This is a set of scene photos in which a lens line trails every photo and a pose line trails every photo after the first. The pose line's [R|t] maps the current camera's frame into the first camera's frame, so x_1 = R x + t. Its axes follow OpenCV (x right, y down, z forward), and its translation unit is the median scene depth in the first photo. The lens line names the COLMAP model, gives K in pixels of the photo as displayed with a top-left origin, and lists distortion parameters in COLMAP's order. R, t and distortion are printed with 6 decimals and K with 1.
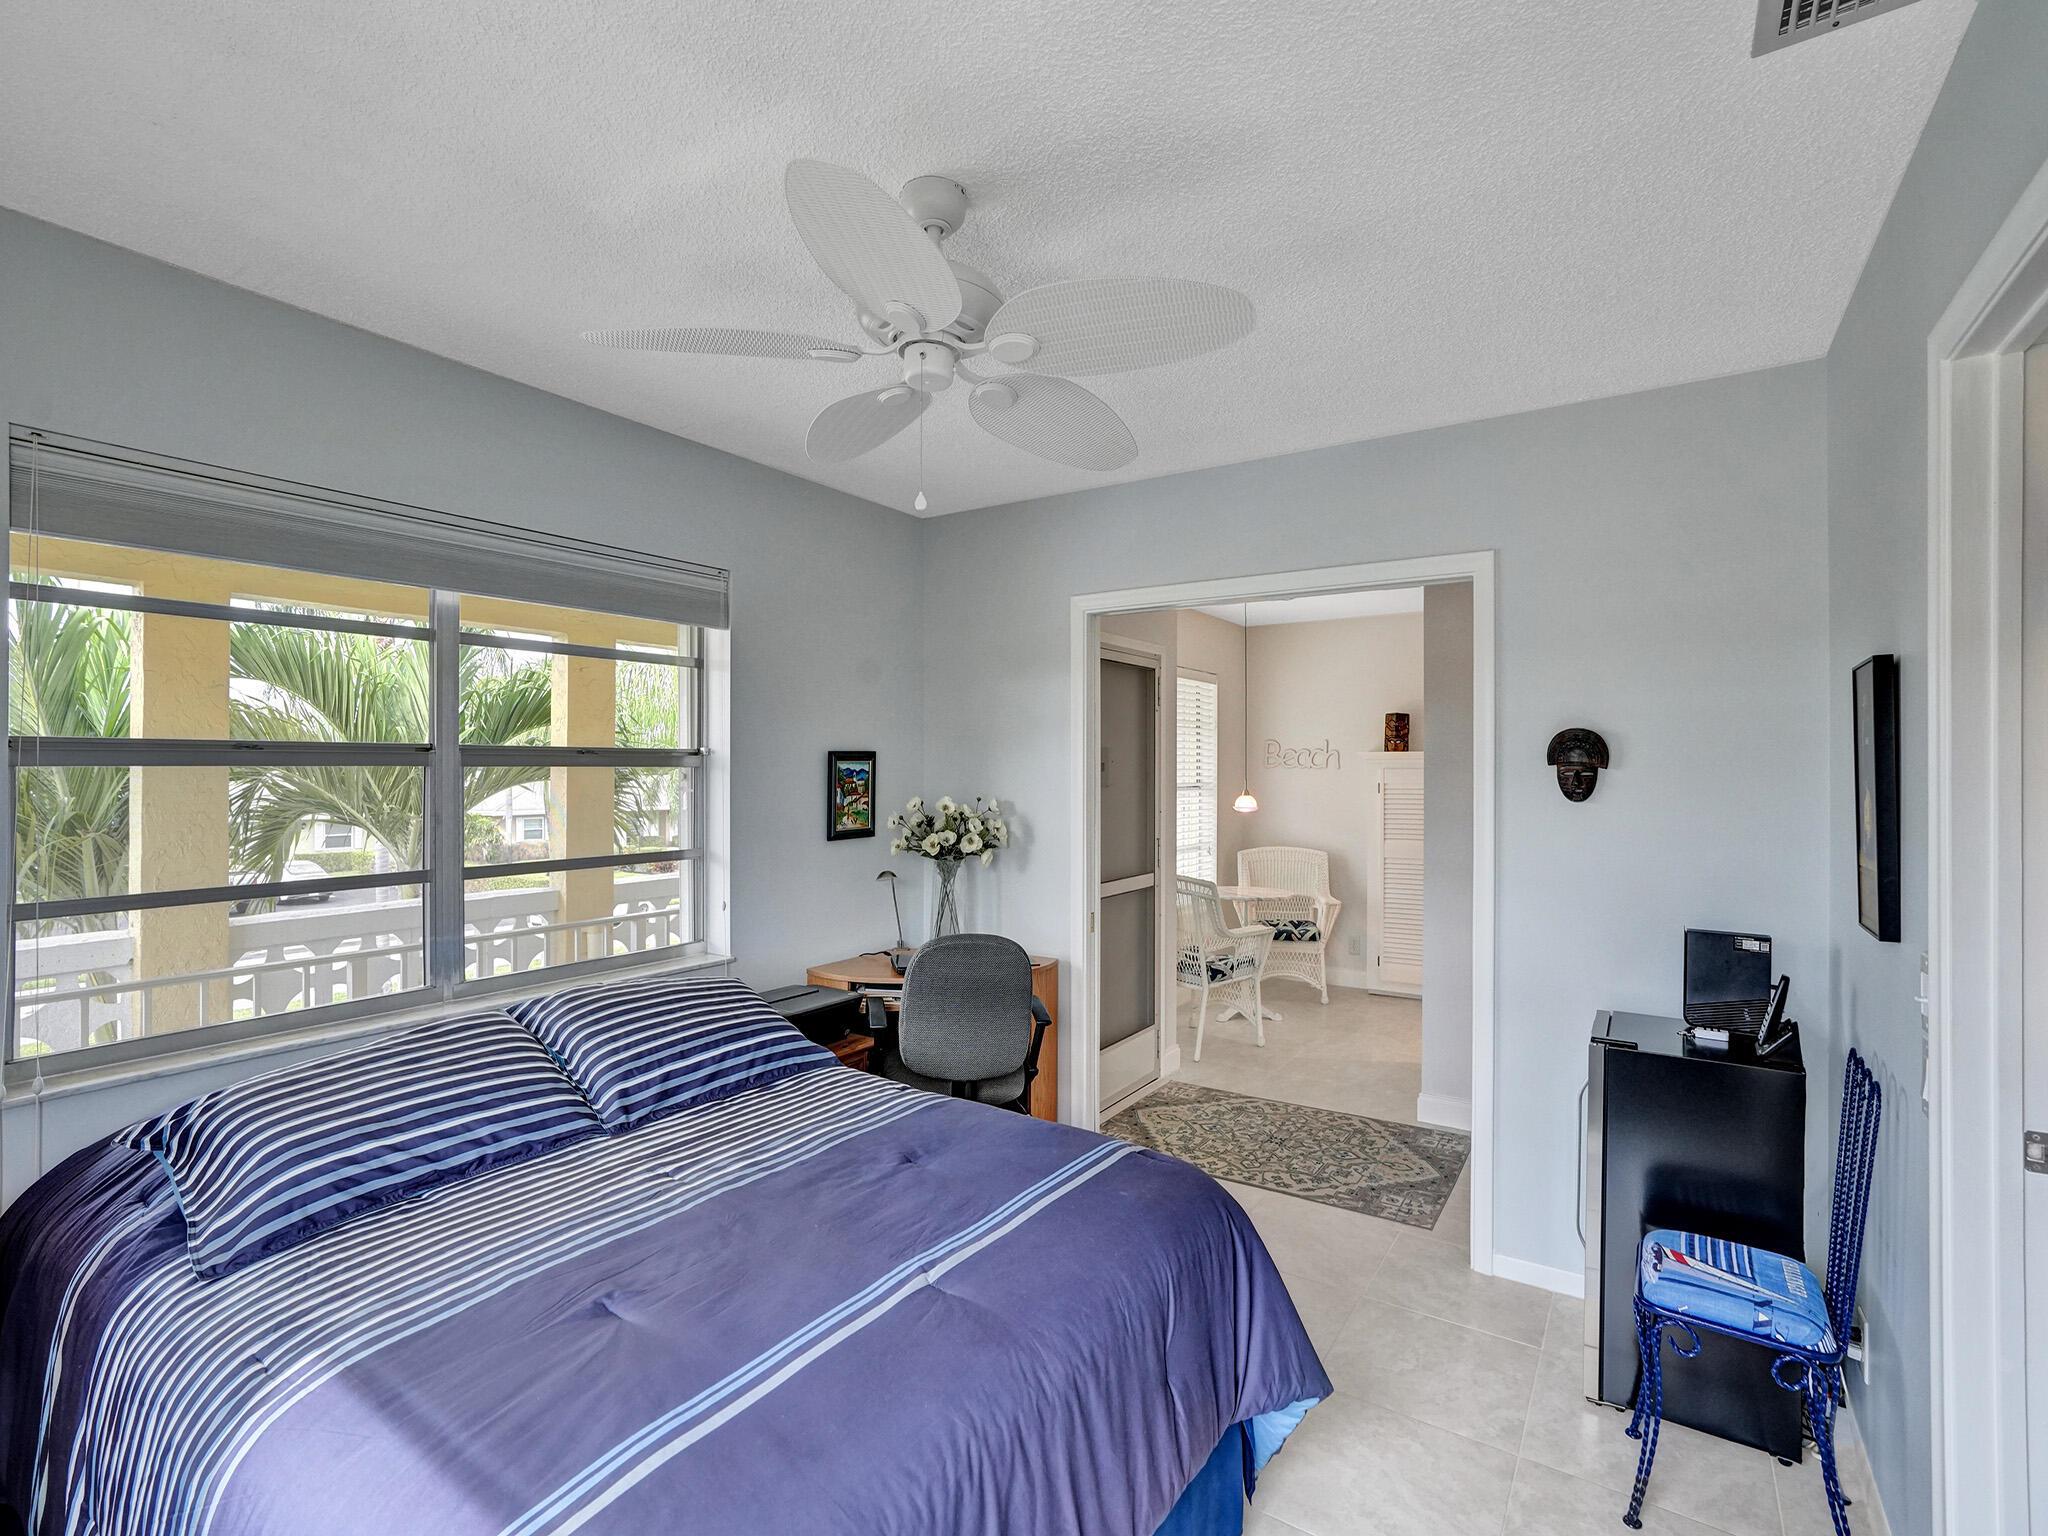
lens RADIAL K [[977.4, 0, 1008.0], [0, 977.4, 751.5], [0, 0, 1]] dist [-0.052660, 0.031815]
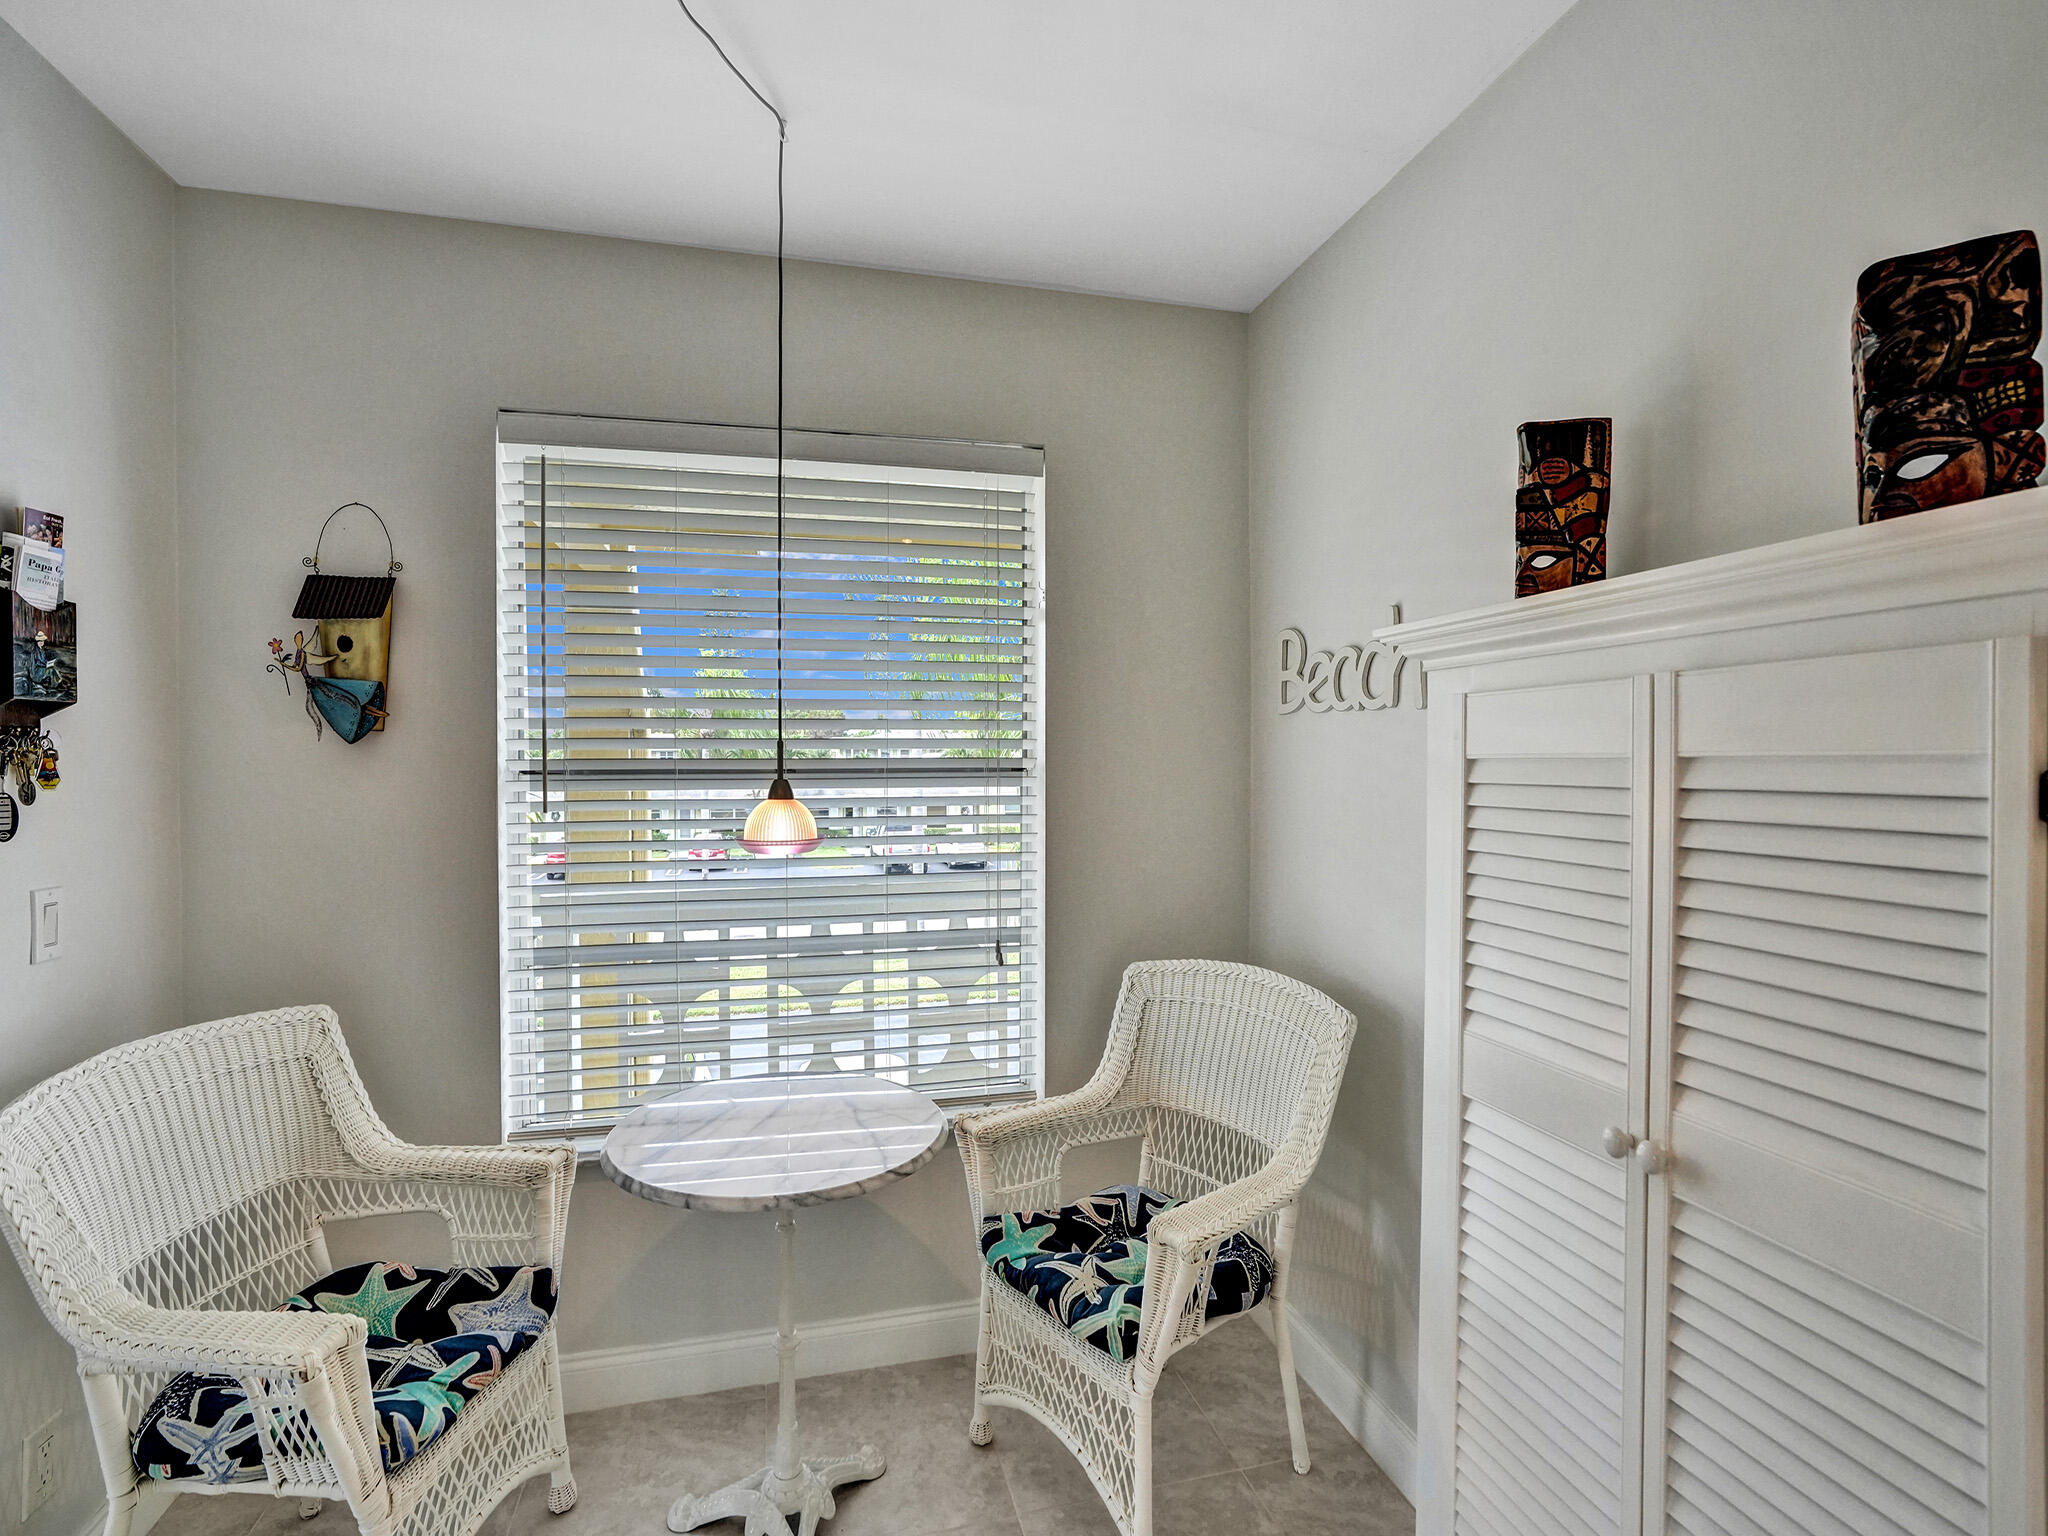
lens RADIAL K [[960.8, 0, 1021.2], [0, 960.8, 777.0], [0, 0, 1]] dist [-0.052854, 0.031615]
pose [[0.757108, 0.003819, -0.653279, 0.771024], [0.018861, 0.999438, 0.027701, 0.050513], [0.653018, -0.033294, 0.756610, 1.318821]]
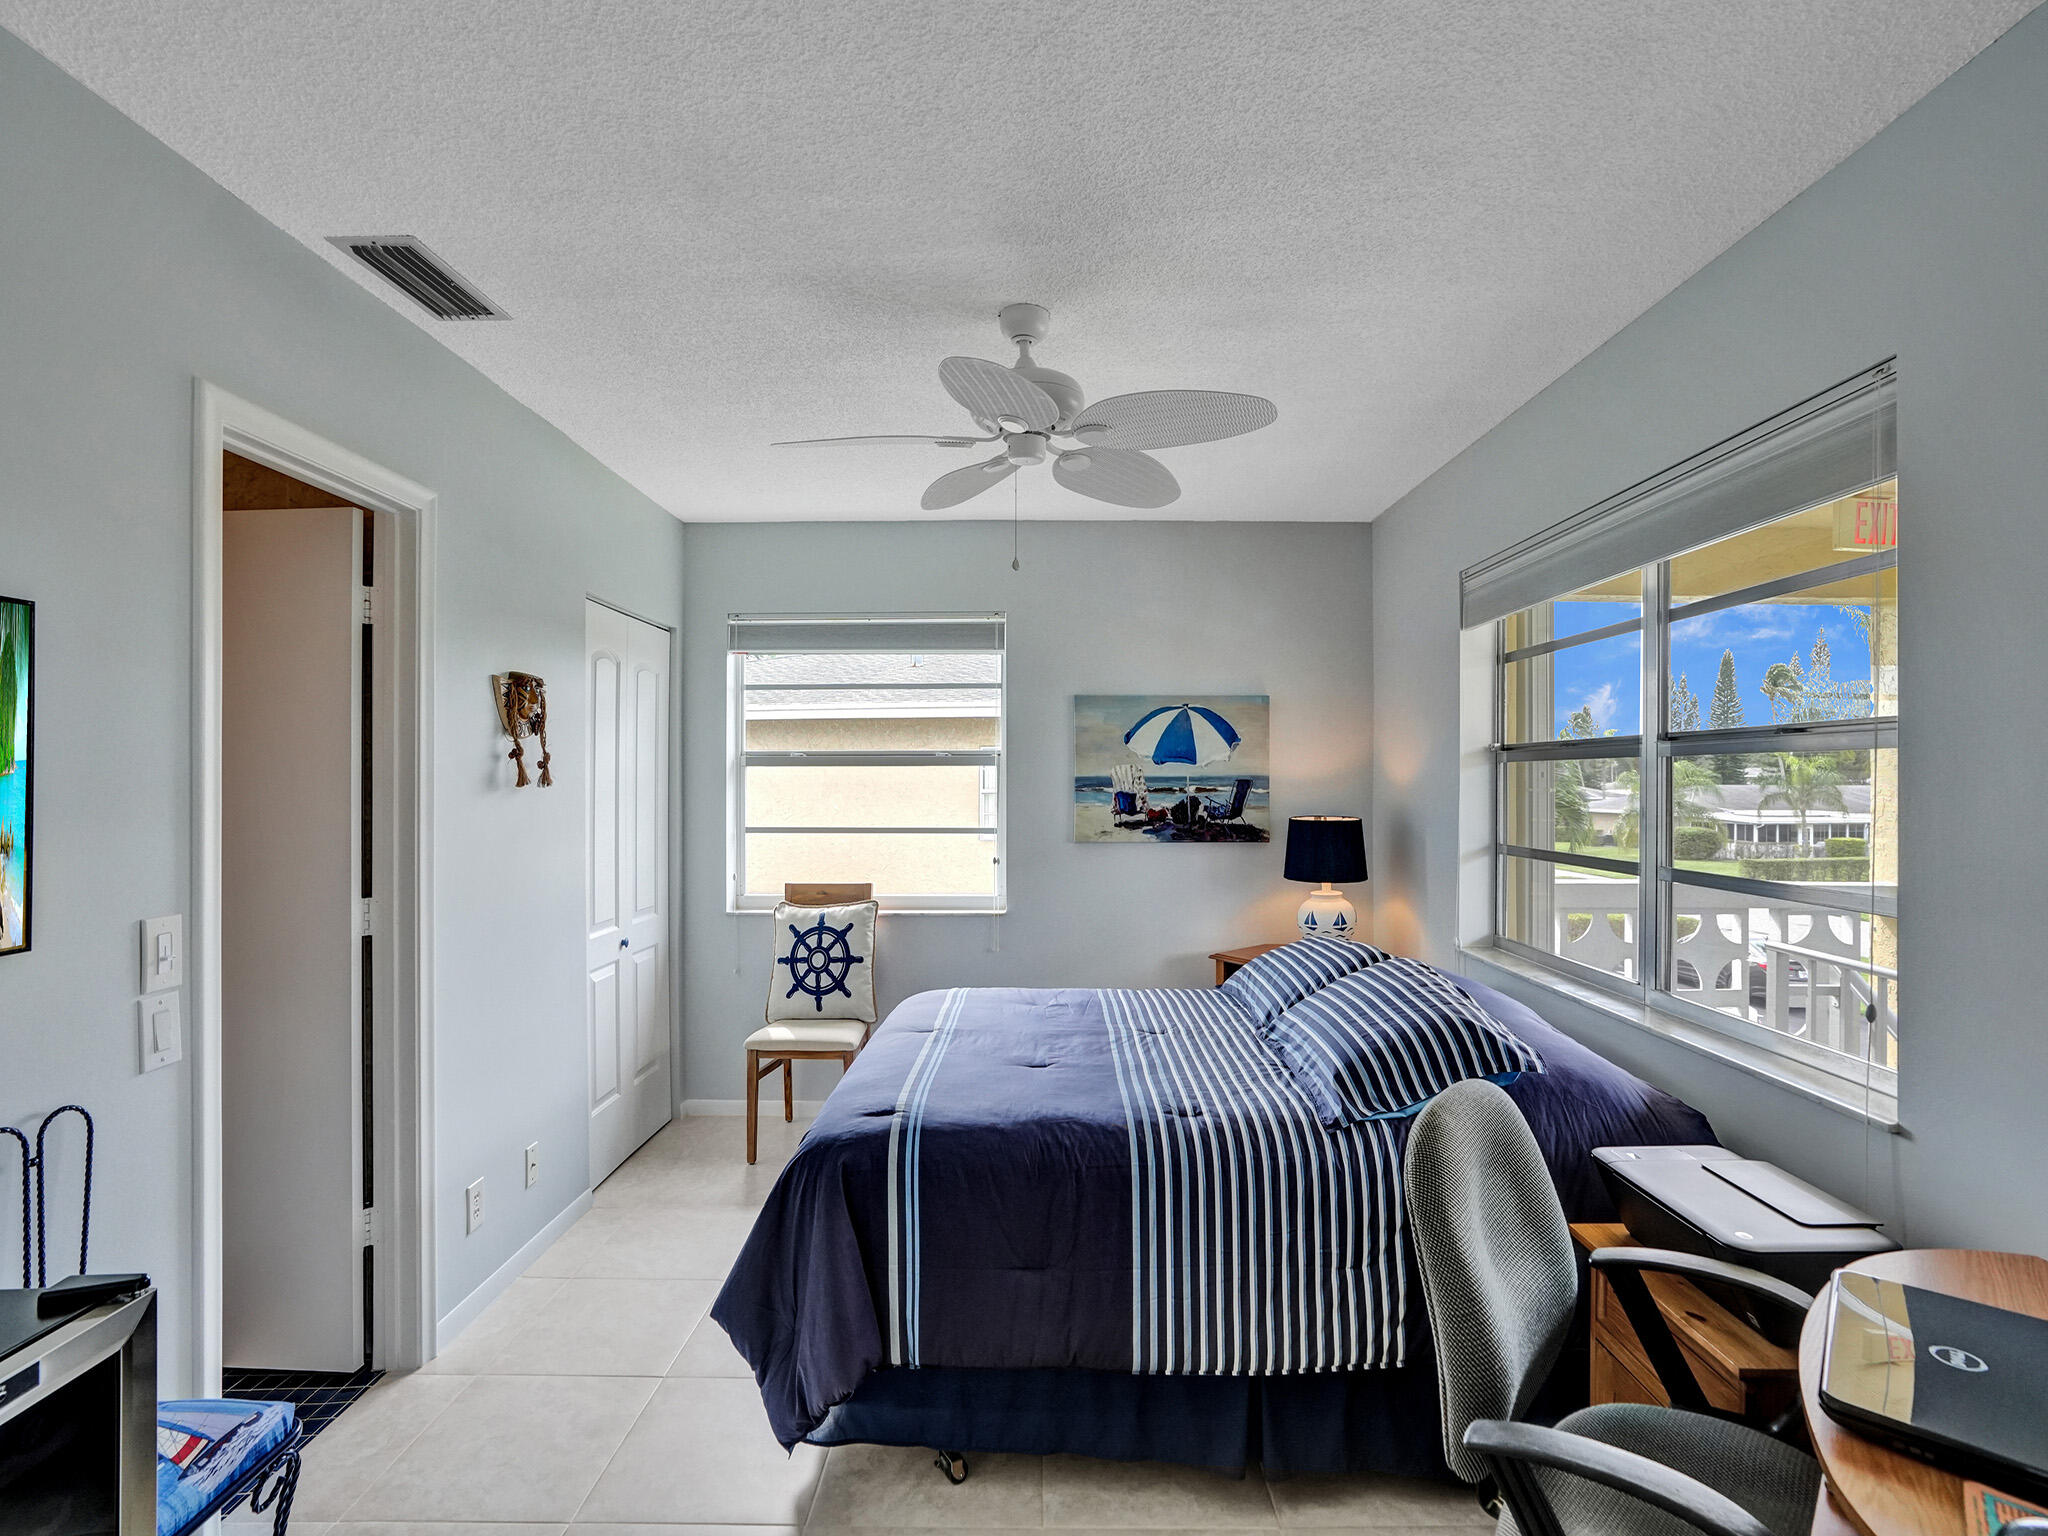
lens RADIAL K [[960.8, 0, 1021.2], [0, 960.8, 777.0], [0, 0, 1]] dist [-0.052854, 0.031615]
pose [[-0.833375, -0.003946, -0.552693, 0.312313], [0.006788, 0.999826, -0.017372, 0.032550], [0.552666, -0.018229, -0.833204, 1.012143]]
